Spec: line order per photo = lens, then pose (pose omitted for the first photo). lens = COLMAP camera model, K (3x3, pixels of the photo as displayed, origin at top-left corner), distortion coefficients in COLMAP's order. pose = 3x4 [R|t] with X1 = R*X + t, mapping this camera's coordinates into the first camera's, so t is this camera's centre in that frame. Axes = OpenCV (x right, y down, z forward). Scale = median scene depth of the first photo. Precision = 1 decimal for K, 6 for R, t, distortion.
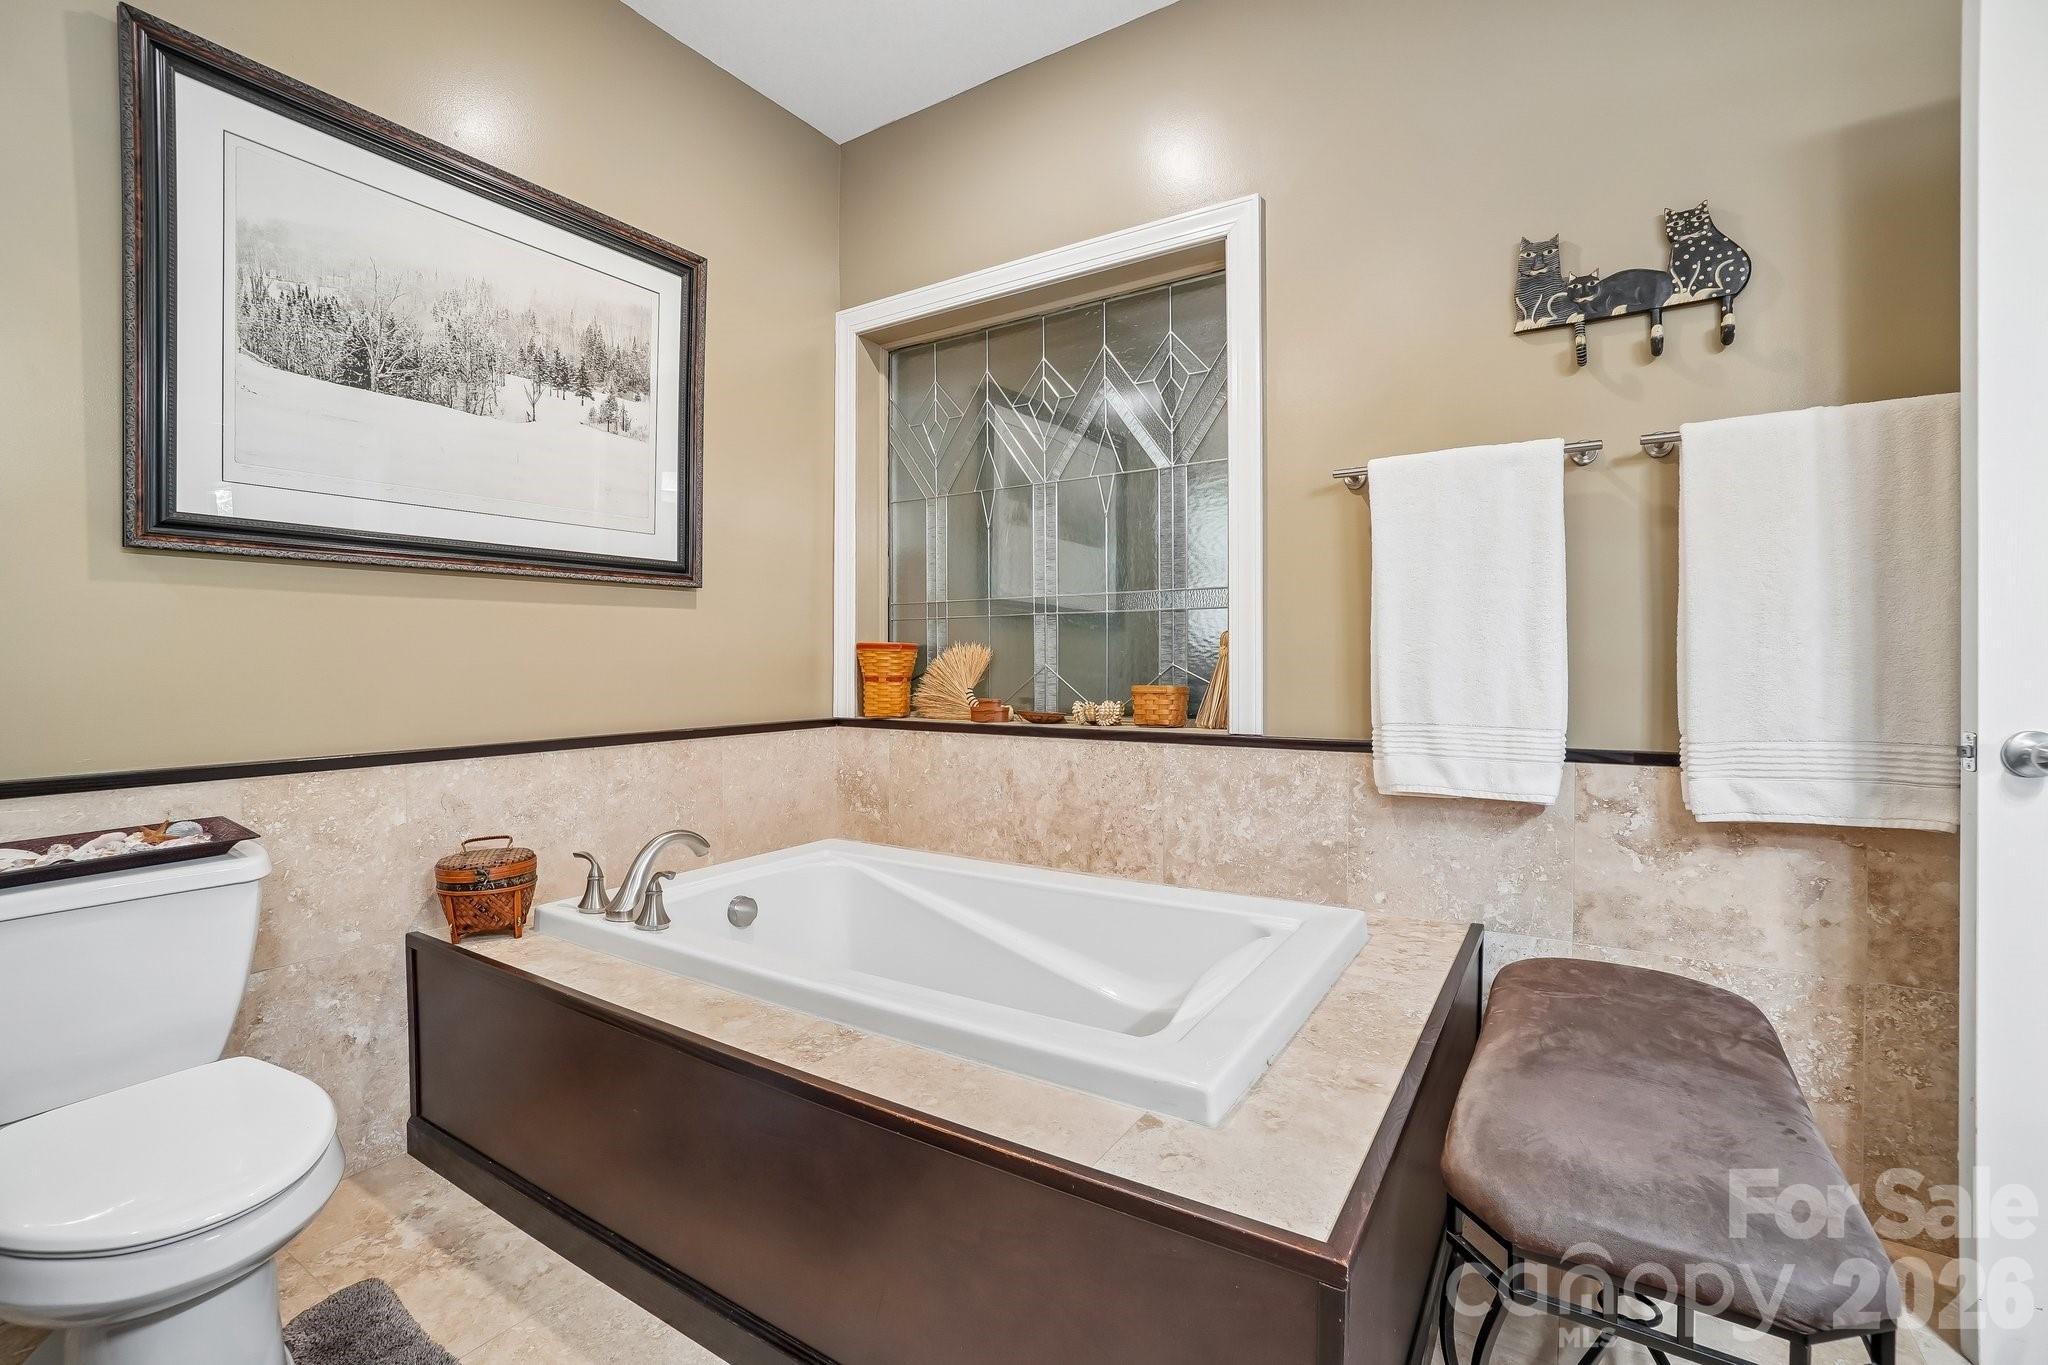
lens RADIAL K [[897.4, 0, 1013.2], [0, 897.4, 680.6], [0, 0, 1]] dist [-0.060002, 0.019376]
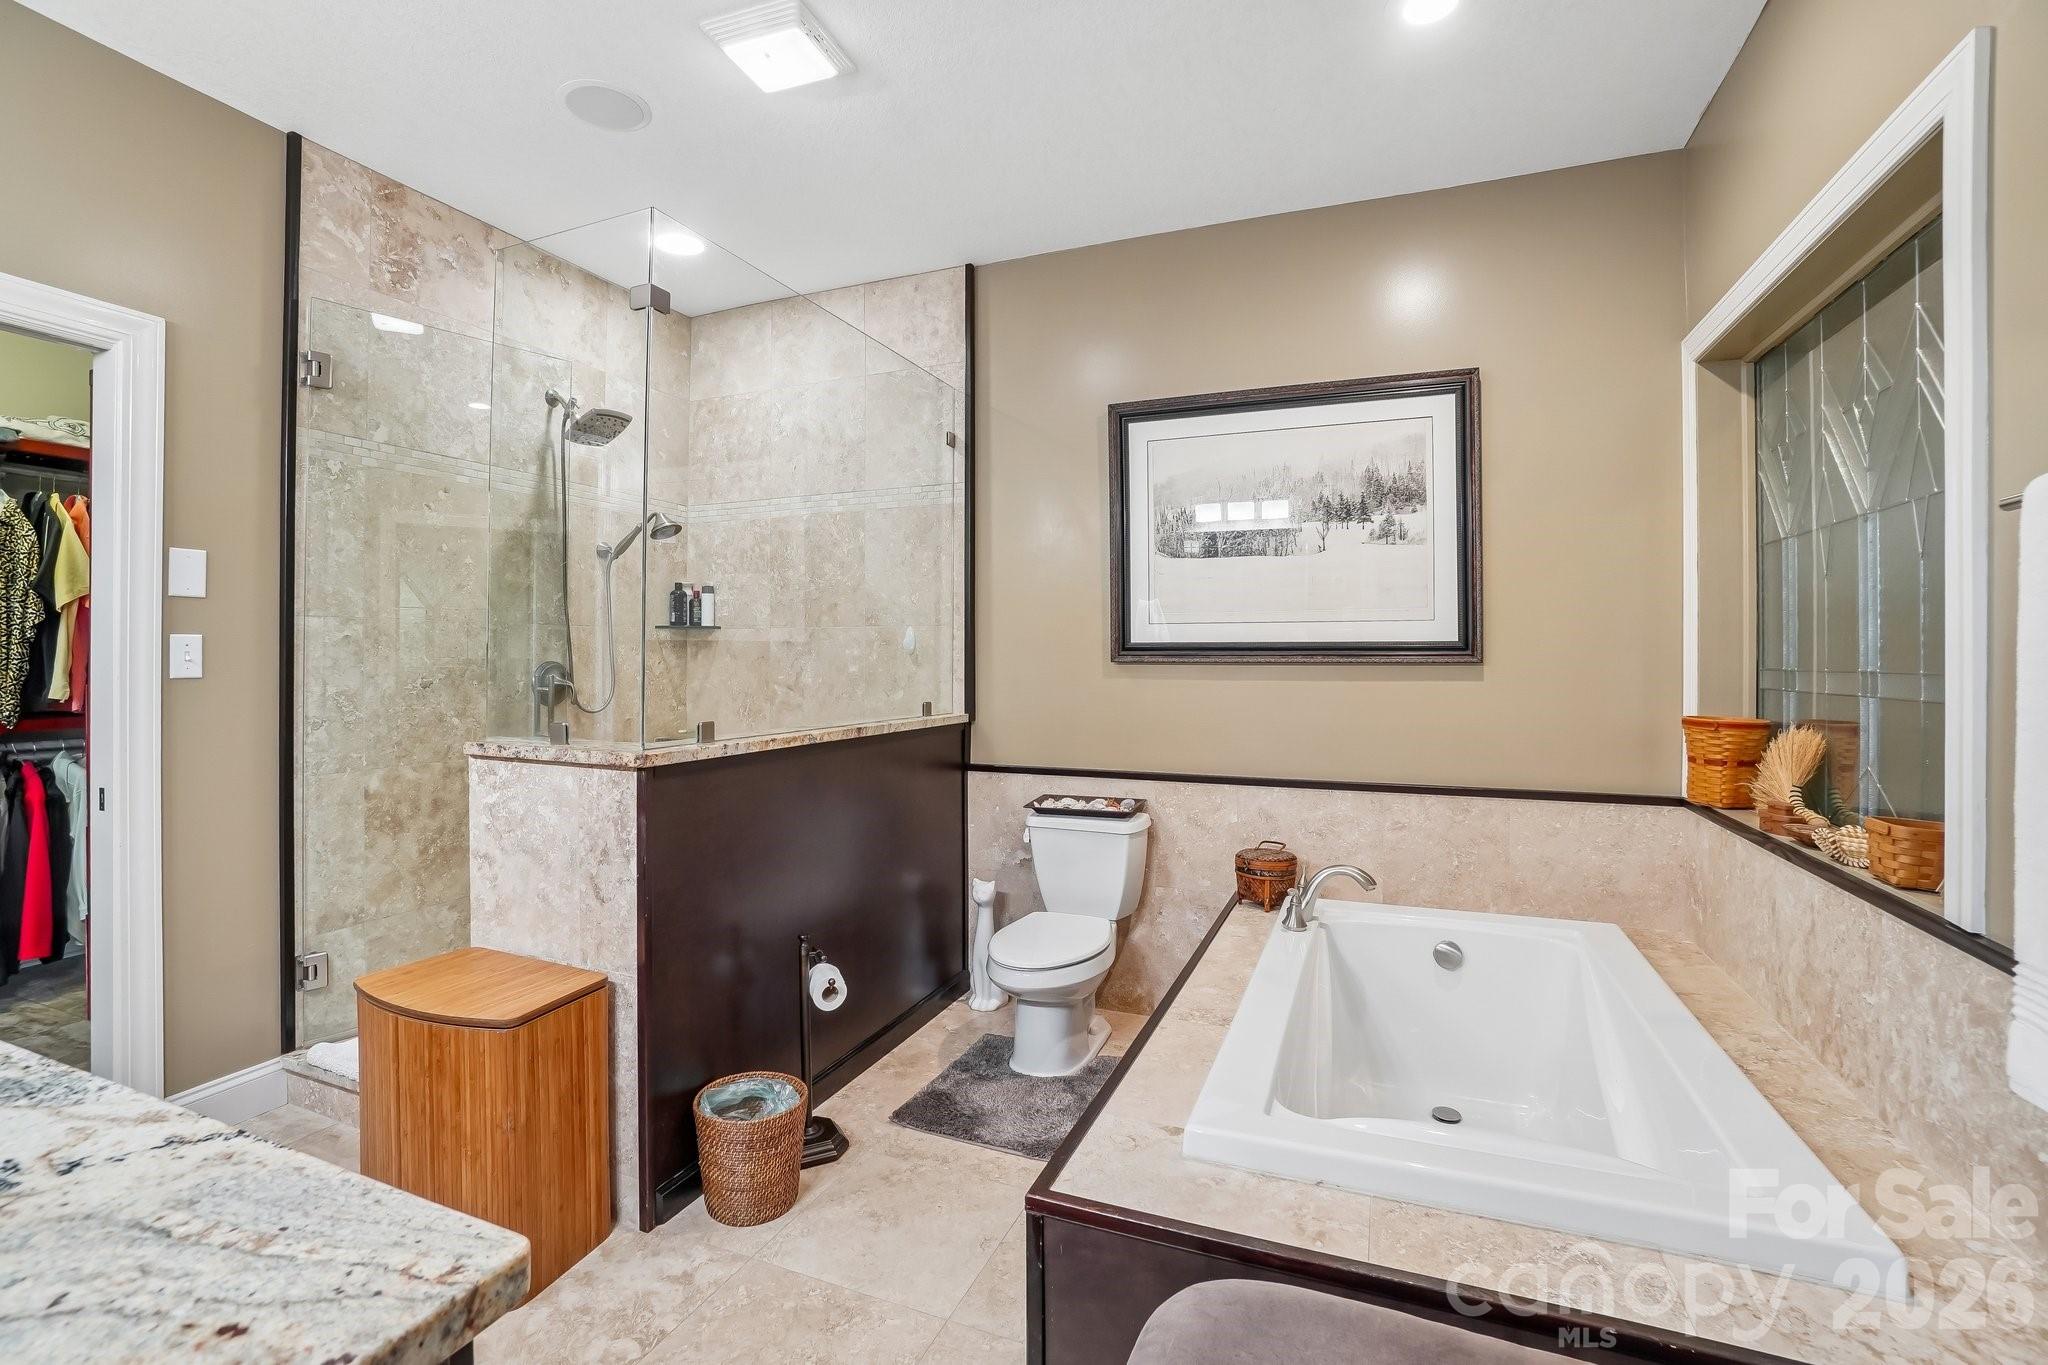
lens RADIAL K [[909.1, 0, 1023.0], [0, 909.1, 676.2], [0, 0, 1]] dist [-0.062651, 0.023253]
pose [[0.188097, 0.023662, -0.981865, 0.804078], [-0.024754, 0.999506, 0.019345, -0.119060], [0.981838, 0.020666, 0.188590, 0.283956]]
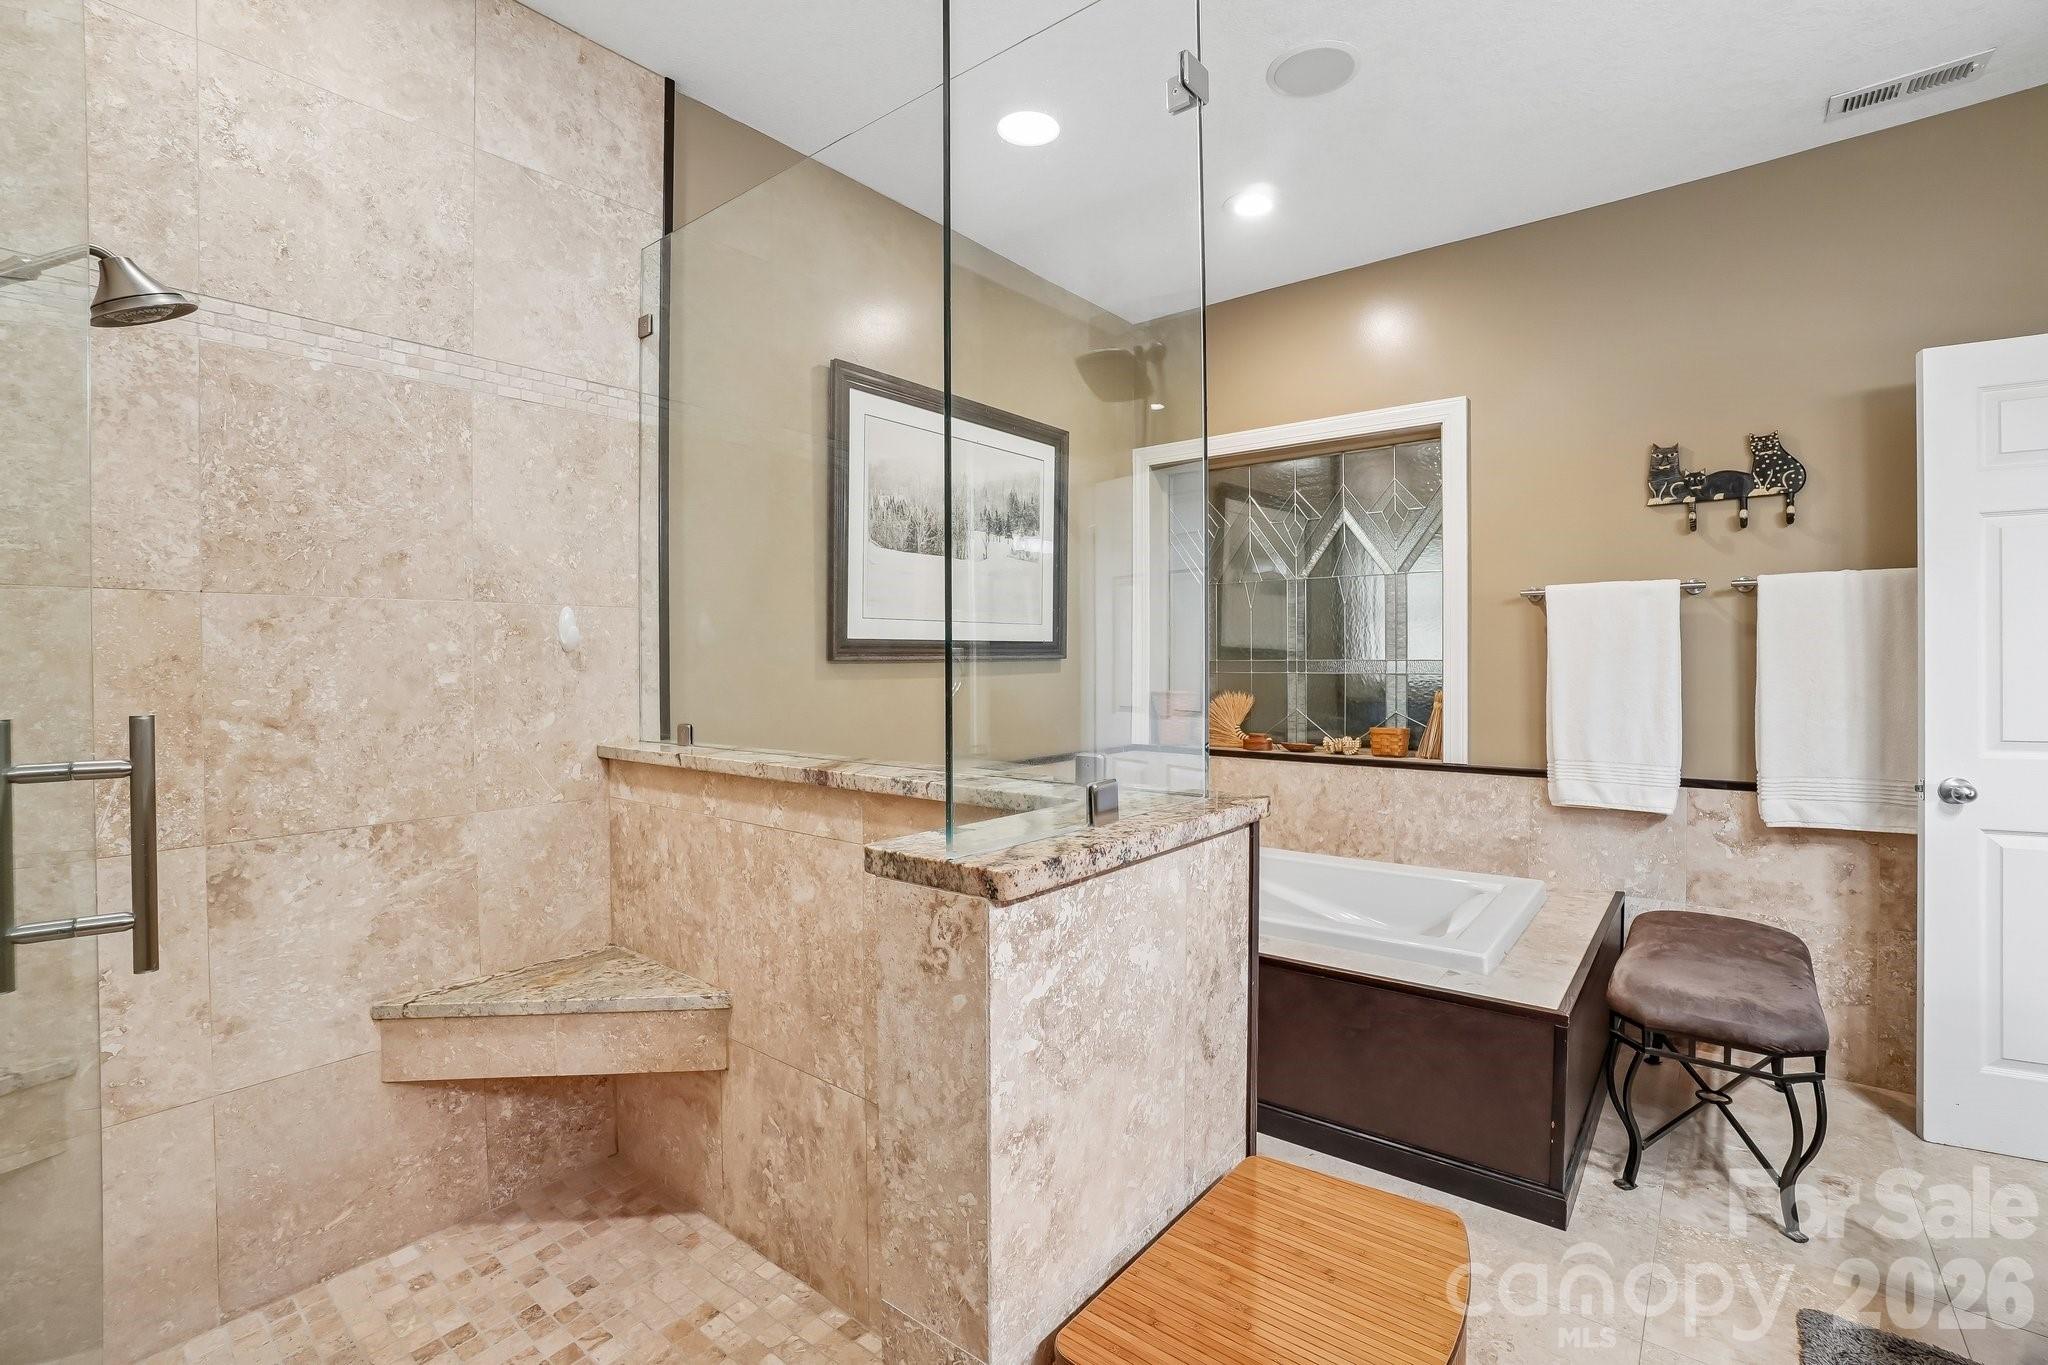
lens RADIAL K [[909.1, 0, 1023.0], [0, 909.1, 676.2], [0, 0, 1]] dist [-0.062651, 0.023253]
pose [[0.995224, 0.000496, -0.097612, -0.341202], [-0.000556, 1.000000, -0.000587, -0.092442], [0.097612, 0.000639, 0.995224, -0.606910]]
